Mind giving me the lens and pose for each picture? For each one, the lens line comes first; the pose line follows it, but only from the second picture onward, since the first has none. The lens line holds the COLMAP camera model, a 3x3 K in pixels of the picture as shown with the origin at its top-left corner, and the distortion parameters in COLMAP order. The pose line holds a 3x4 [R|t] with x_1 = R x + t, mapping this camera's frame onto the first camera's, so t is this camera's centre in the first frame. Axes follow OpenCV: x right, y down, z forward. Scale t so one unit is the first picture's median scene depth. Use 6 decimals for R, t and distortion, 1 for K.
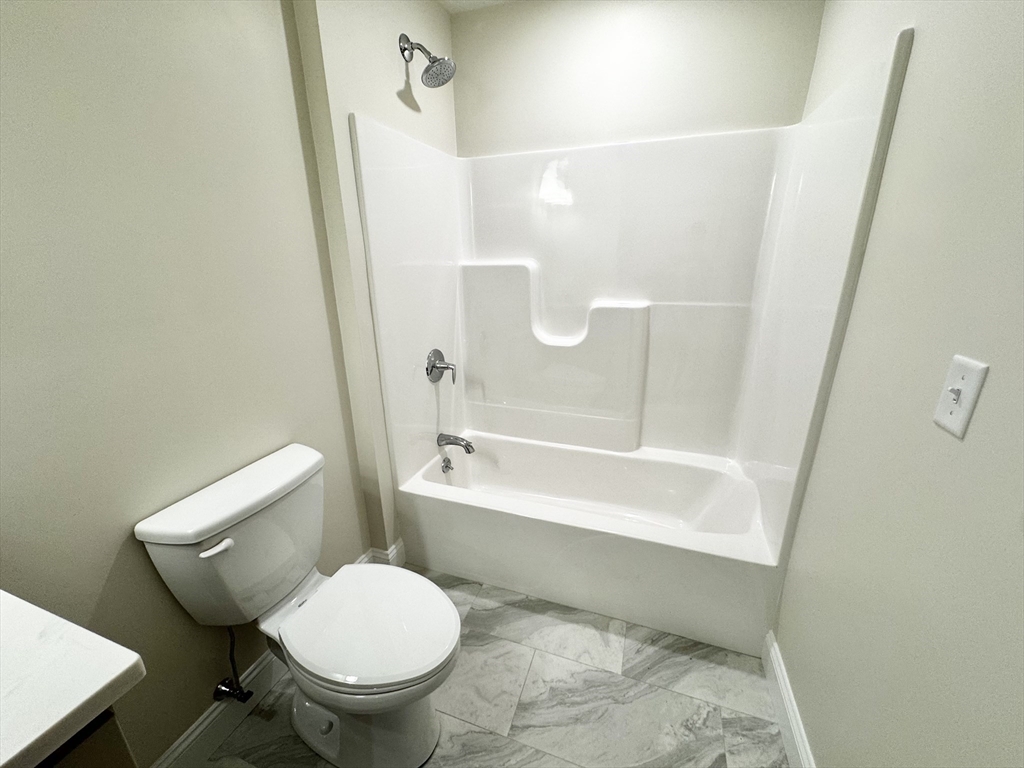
lens RADIAL K [[414.1, 0, 510.0], [0, 414.1, 390.2], [0, 0, 1]] dist [-0.007913, 0.000890]
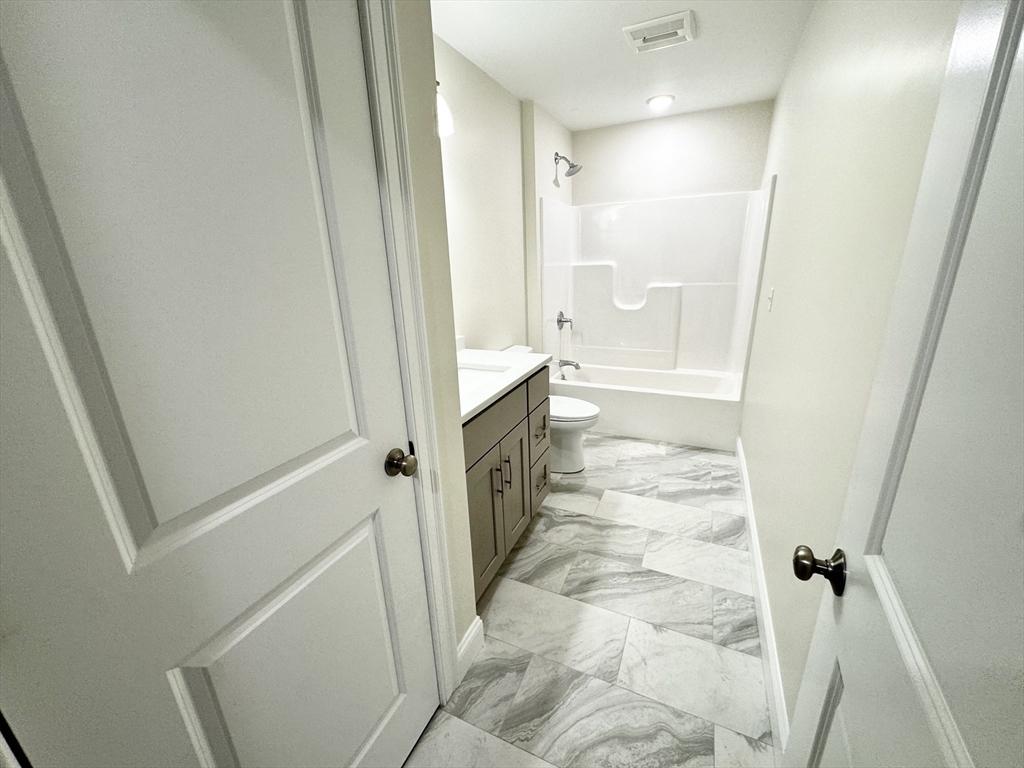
lens RADIAL K [[414.1, 0, 511.5], [0, 414.1, 382.4], [0, 0, 1]] dist [-0.007913, 0.000890]
pose [[0.996193, 0.010409, -0.086552, -0.267688], [-0.012033, 0.999761, -0.018268, 0.287122], [0.086341, 0.019240, 0.996080, -0.950321]]
